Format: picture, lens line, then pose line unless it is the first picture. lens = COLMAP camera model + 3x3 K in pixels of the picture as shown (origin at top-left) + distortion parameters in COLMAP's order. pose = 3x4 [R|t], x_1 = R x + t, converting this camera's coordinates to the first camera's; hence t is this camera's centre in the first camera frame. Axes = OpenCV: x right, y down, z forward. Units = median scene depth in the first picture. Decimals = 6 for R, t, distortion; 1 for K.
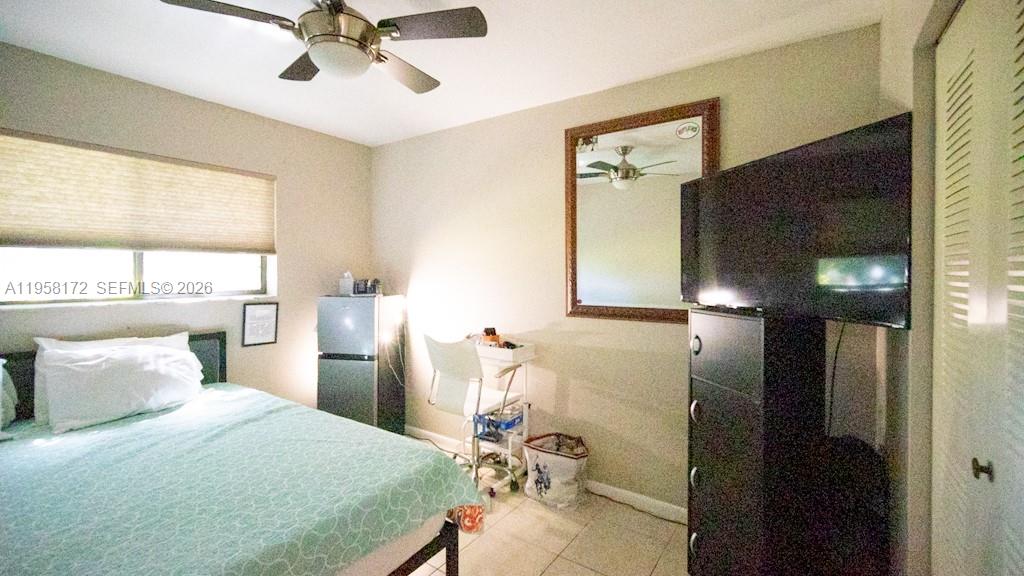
lens RADIAL K [[429.5, 0, 513.1], [0, 429.5, 273.4], [0, 0, 1]] dist [-0.001669, -0.000660]
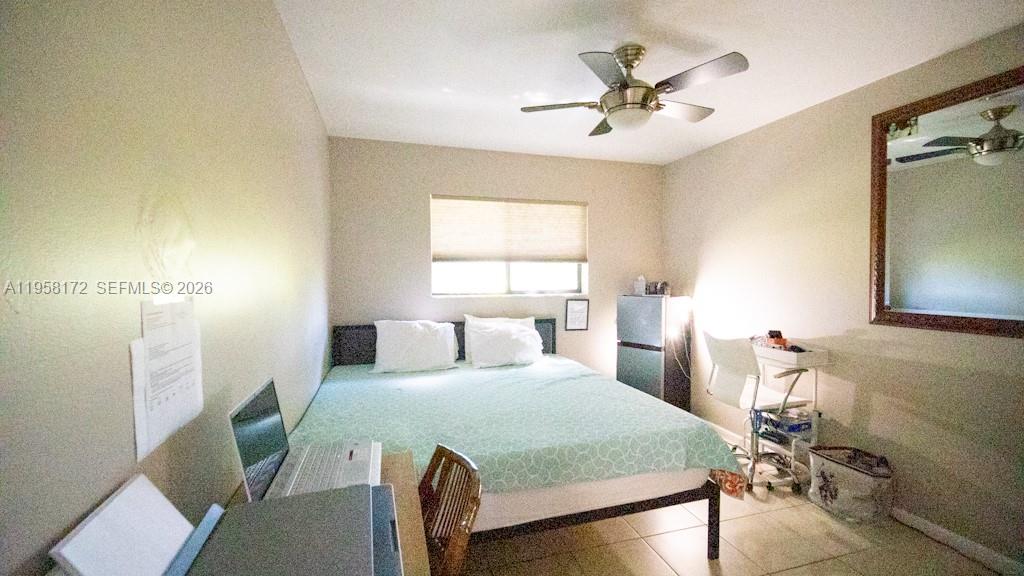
lens RADIAL K [[429.5, 0, 513.4], [0, 429.5, 288.1], [0, 0, 1]] dist [-0.001669, -0.000660]
pose [[0.776997, 0.014186, -0.629344, 0.114998], [0.001403, 0.999705, 0.024266, 0.001634], [0.629502, -0.019738, 0.776748, -0.190725]]
